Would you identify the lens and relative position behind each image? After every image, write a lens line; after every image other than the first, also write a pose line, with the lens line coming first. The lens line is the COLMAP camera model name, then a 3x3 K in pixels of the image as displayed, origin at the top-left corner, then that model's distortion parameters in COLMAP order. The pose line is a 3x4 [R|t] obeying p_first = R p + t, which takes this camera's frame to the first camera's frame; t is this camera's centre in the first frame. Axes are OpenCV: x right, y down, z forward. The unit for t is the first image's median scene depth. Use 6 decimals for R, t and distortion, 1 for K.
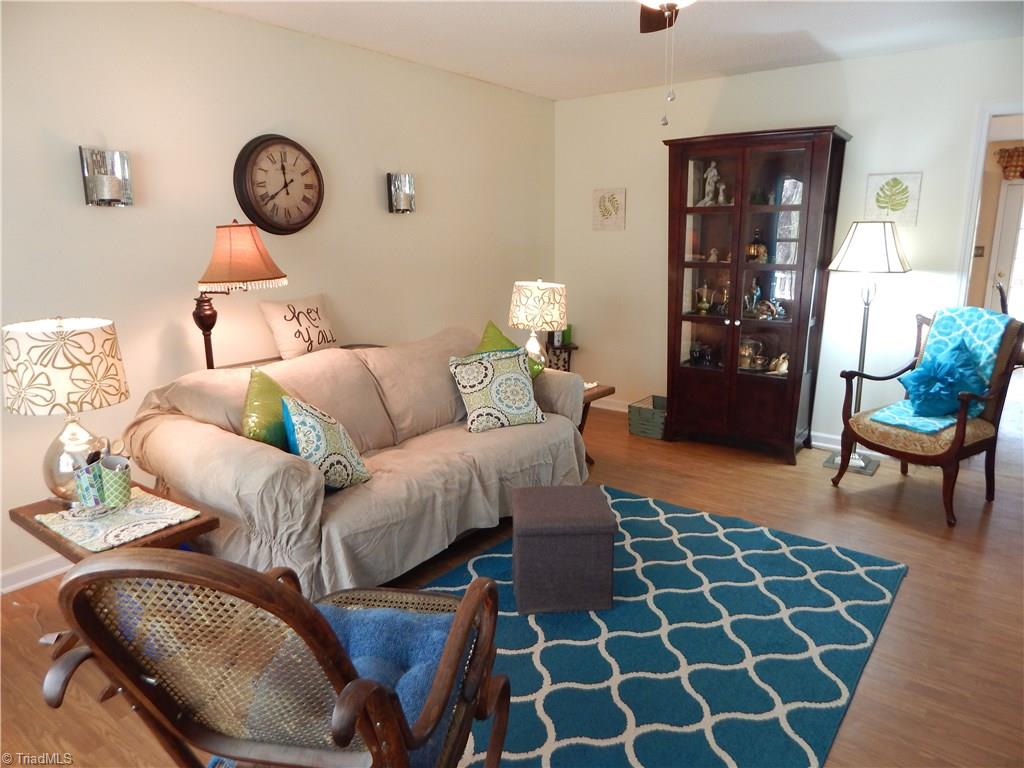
lens RADIAL K [[678.6, 0, 512.7], [0, 678.6, 382.2], [0, 0, 1]] dist [0.010871, 0.003857]
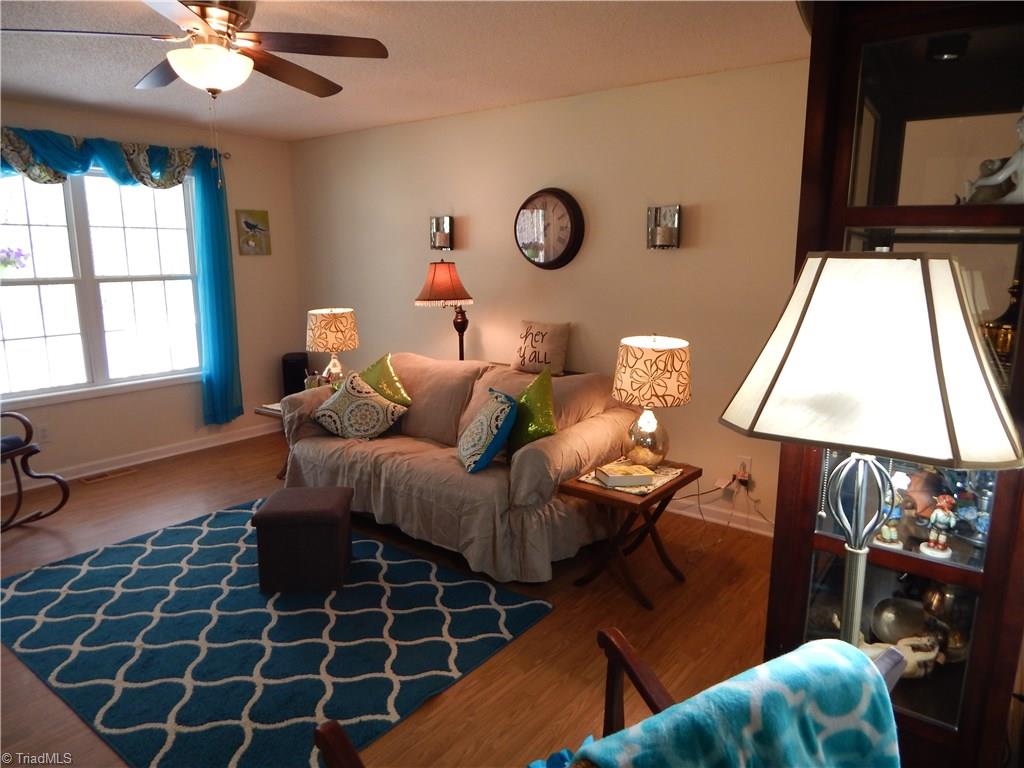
lens RADIAL K [[678.6, 0, 513.2], [0, 678.6, 385.3], [0, 0, 1]] dist [0.010871, 0.003857]
pose [[0.010825, 0.192458, -0.981246, 1.052304], [-0.217552, 0.958250, 0.185548, -0.273811], [0.975989, 0.211463, 0.052243, 1.096169]]
